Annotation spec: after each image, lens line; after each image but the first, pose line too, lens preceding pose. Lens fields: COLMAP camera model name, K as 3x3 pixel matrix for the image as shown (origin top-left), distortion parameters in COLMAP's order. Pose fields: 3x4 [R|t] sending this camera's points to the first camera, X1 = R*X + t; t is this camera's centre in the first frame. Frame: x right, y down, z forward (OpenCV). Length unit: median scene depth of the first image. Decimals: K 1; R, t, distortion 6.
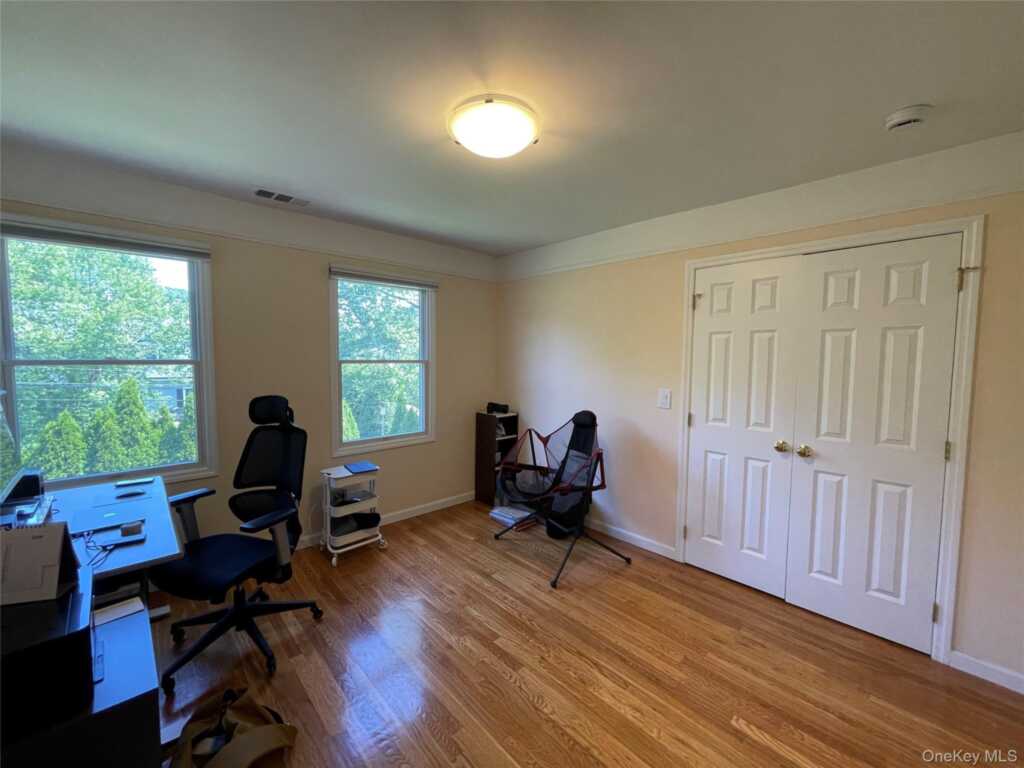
lens RADIAL K [[413.3, 0, 508.9], [0, 413.3, 382.7], [0, 0, 1]] dist [0.002992, 0.000143]
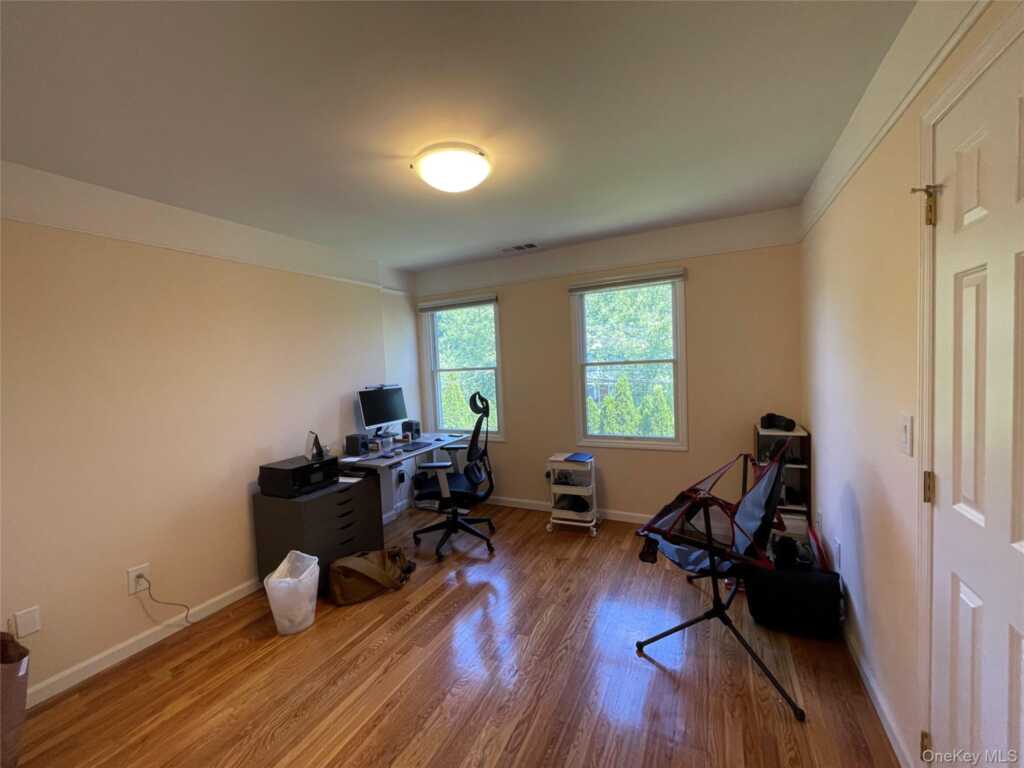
lens RADIAL K [[413.3, 0, 508.9], [0, 413.3, 382.7], [0, 0, 1]] dist [0.002992, 0.000143]
pose [[0.348692, 0.020302, -0.937018, 0.641066], [-0.010392, 0.999788, 0.017795, -0.019707], [0.937180, 0.003533, 0.348829, 0.423348]]
